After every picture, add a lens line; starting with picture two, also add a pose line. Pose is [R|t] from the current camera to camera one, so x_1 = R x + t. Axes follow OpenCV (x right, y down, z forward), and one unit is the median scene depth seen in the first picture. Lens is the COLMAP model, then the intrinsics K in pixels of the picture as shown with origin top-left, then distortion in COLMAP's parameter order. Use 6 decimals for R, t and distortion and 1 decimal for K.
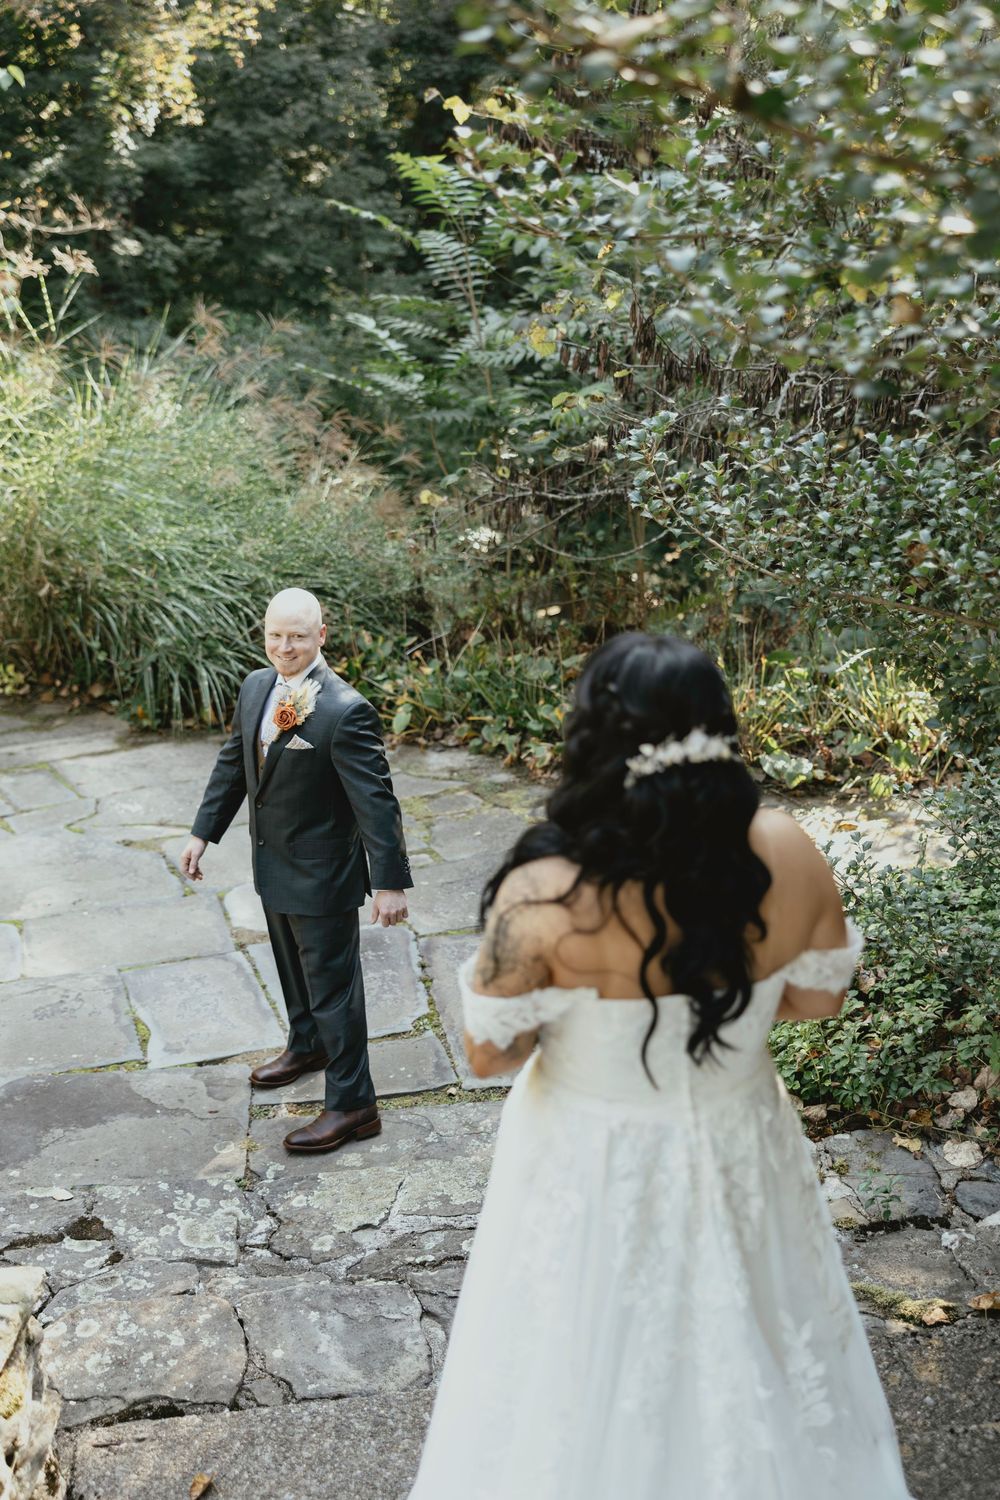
lens RADIAL K [[2043.7, 0, 500.0], [0, 2043.7, 750.0], [0, 0, 1]] dist [-0.004985, -0.080225]
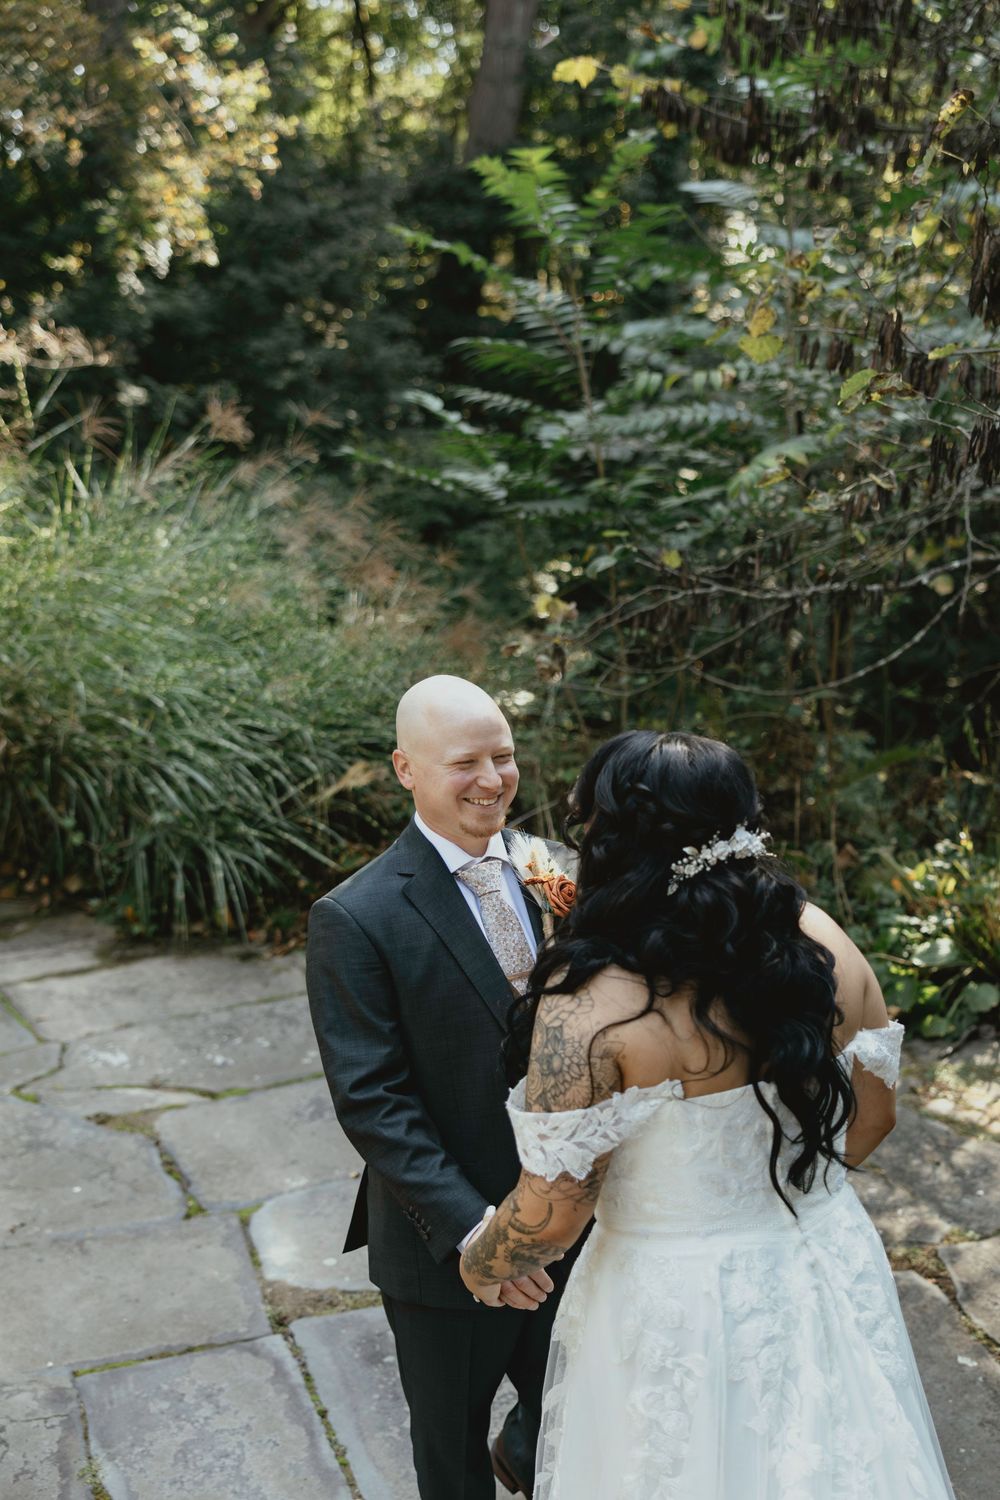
lens RADIAL K [[1685.3, 0, 500.0], [0, 1685.3, 750.0], [0, 0, 1]] dist [-0.009698, -0.002930]
pose [[0.999629, -0.007854, 0.026087, -0.059102], [0.010198, 0.995803, -0.090957, -0.020982], [-0.025263, 0.091189, 0.995513, 0.392766]]
